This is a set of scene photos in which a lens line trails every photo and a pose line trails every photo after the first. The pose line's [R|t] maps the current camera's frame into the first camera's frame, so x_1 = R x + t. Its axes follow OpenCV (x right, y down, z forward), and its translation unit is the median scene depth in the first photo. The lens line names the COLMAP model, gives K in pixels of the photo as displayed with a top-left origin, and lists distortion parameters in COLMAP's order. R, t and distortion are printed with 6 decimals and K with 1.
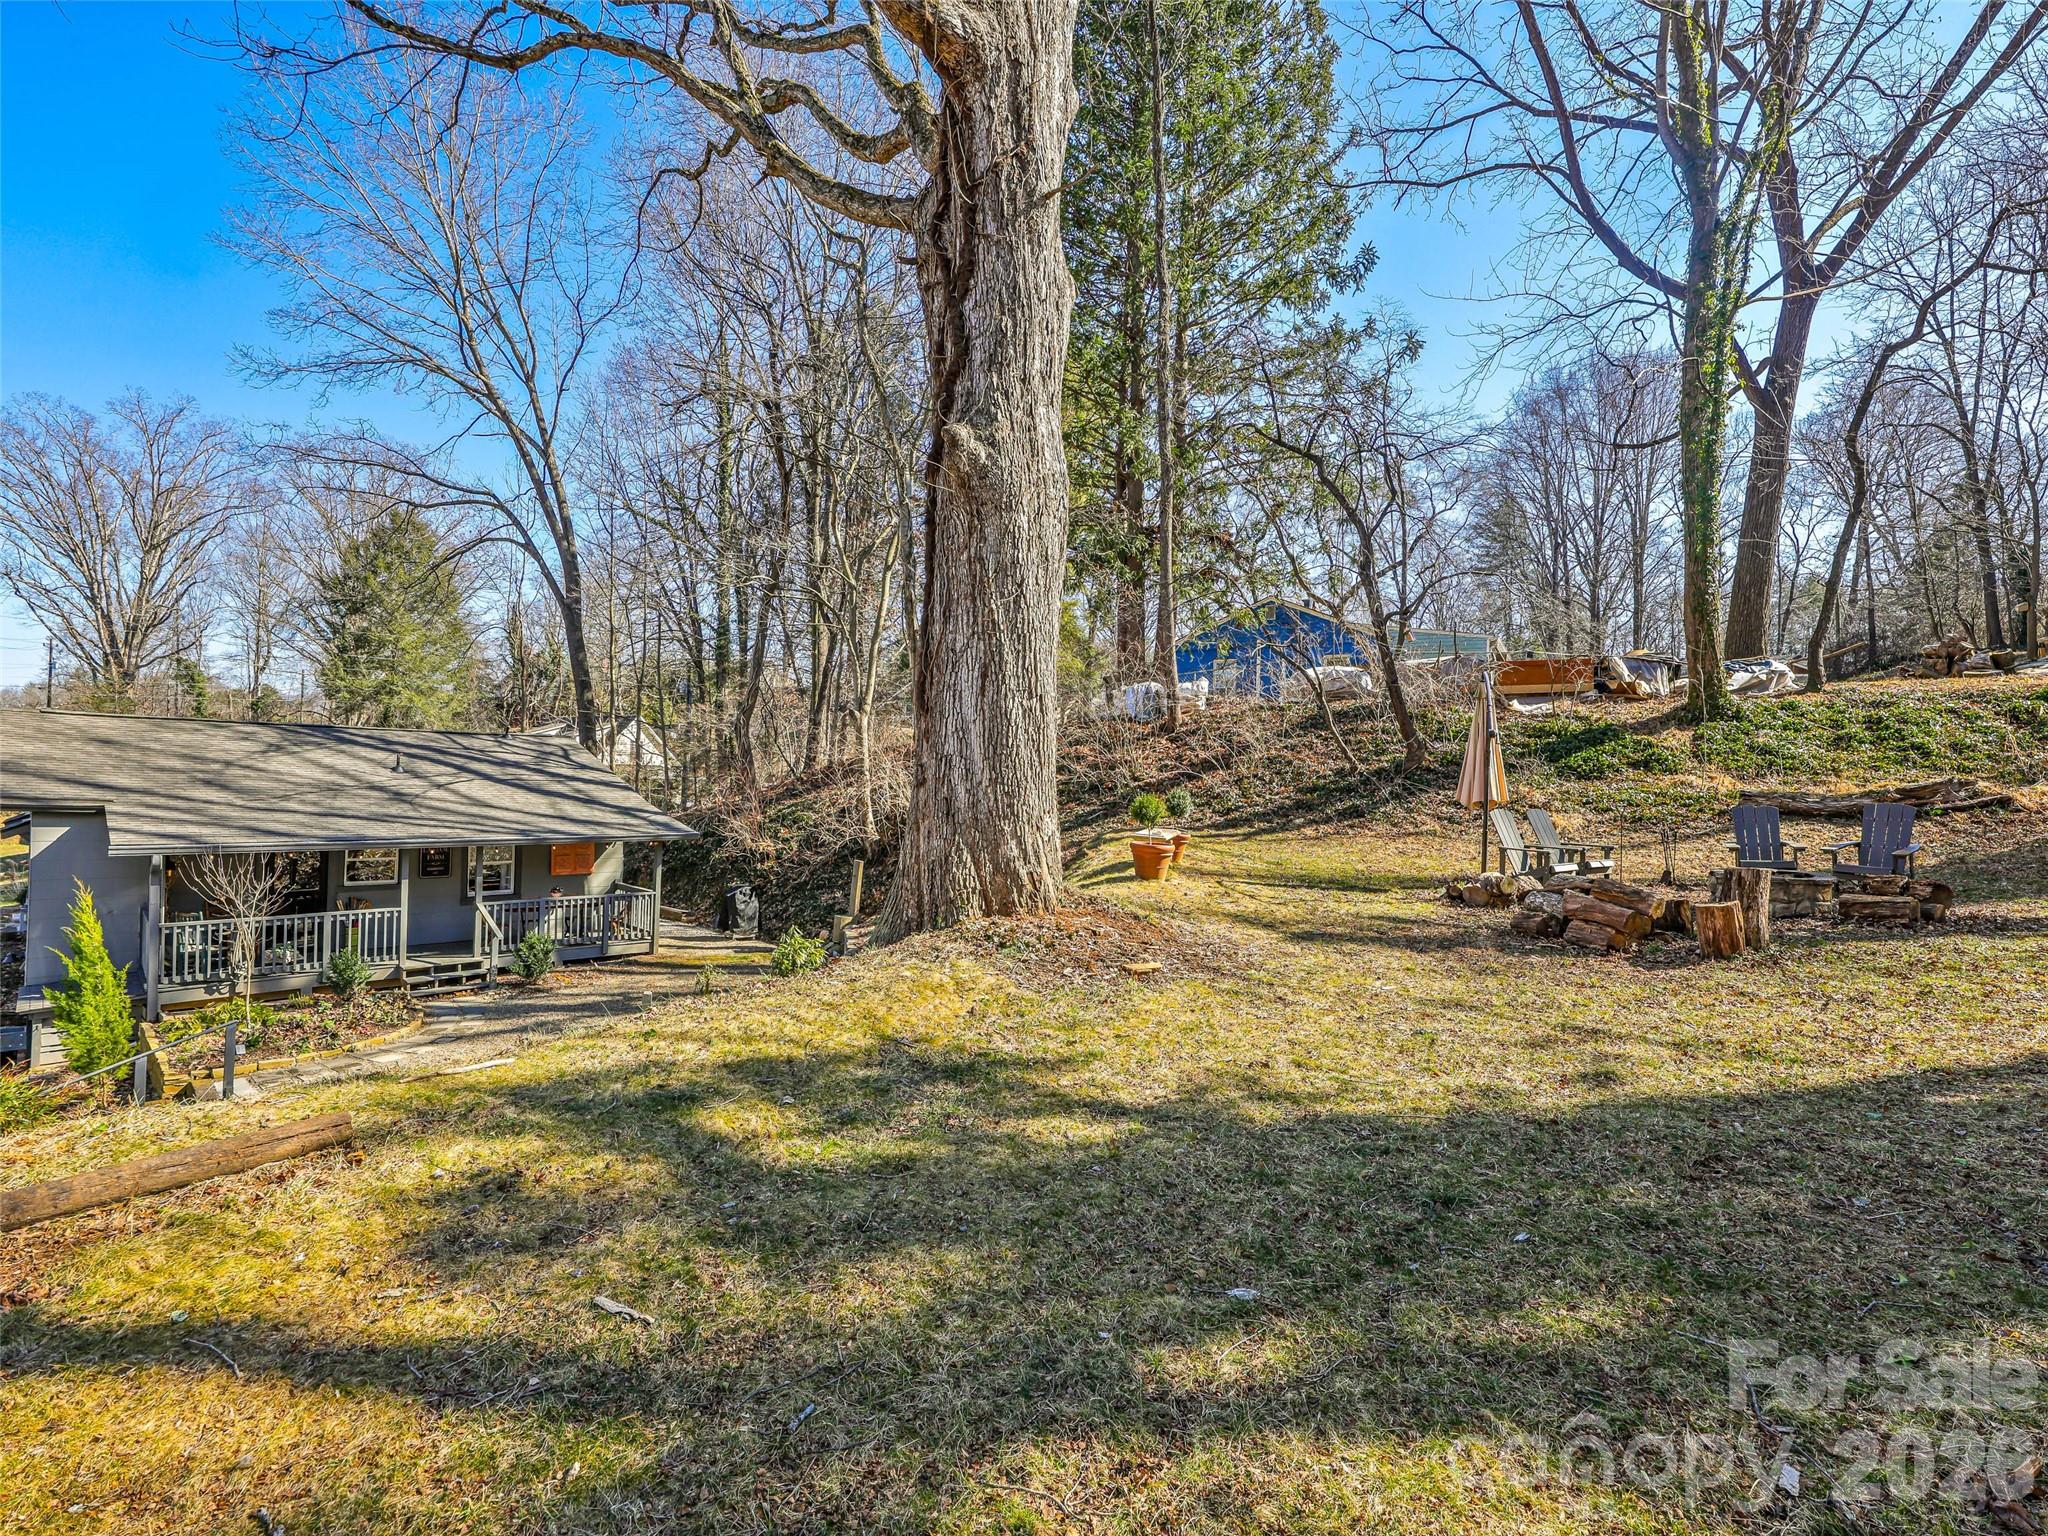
lens RADIAL K [[990.2, 0, 998.3], [0, 990.2, 773.0], [0, 0, 1]] dist [0.039075, 0.000148]
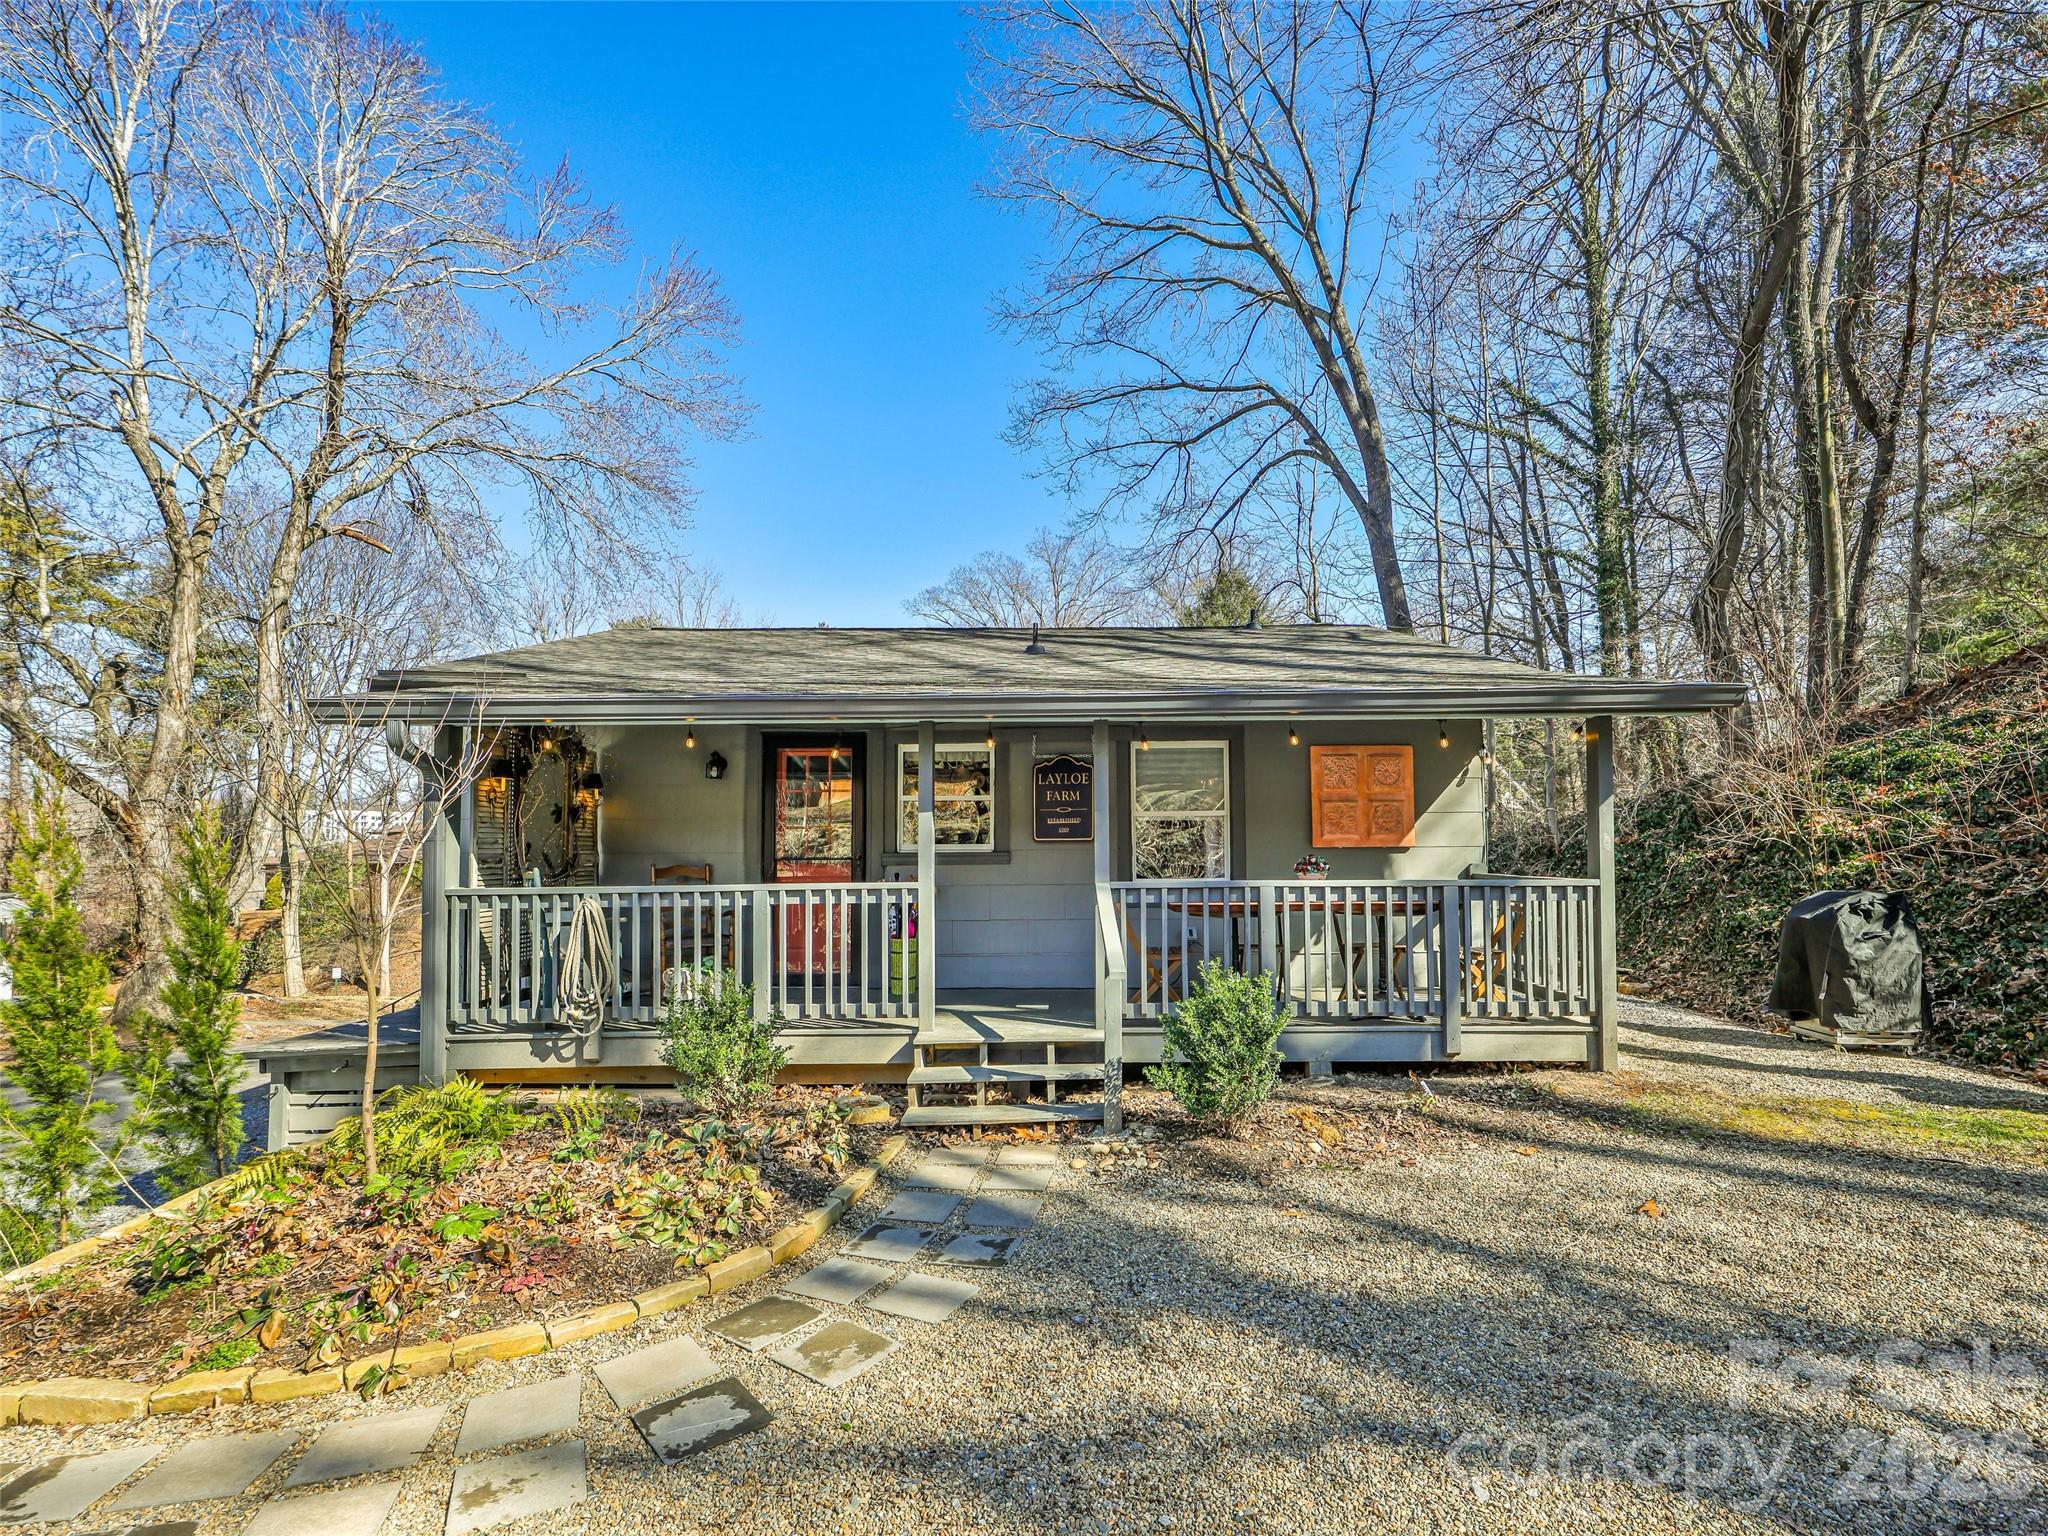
lens RADIAL K [[990.2, 0, 998.3], [0, 990.2, 773.0], [0, 0, 1]] dist [0.039075, 0.000148]
pose [[0.692210, -0.083115, -0.716894, -0.234227], [0.037317, 0.996140, -0.079457, 0.099987], [0.720731, 0.028249, 0.692639, 0.609902]]
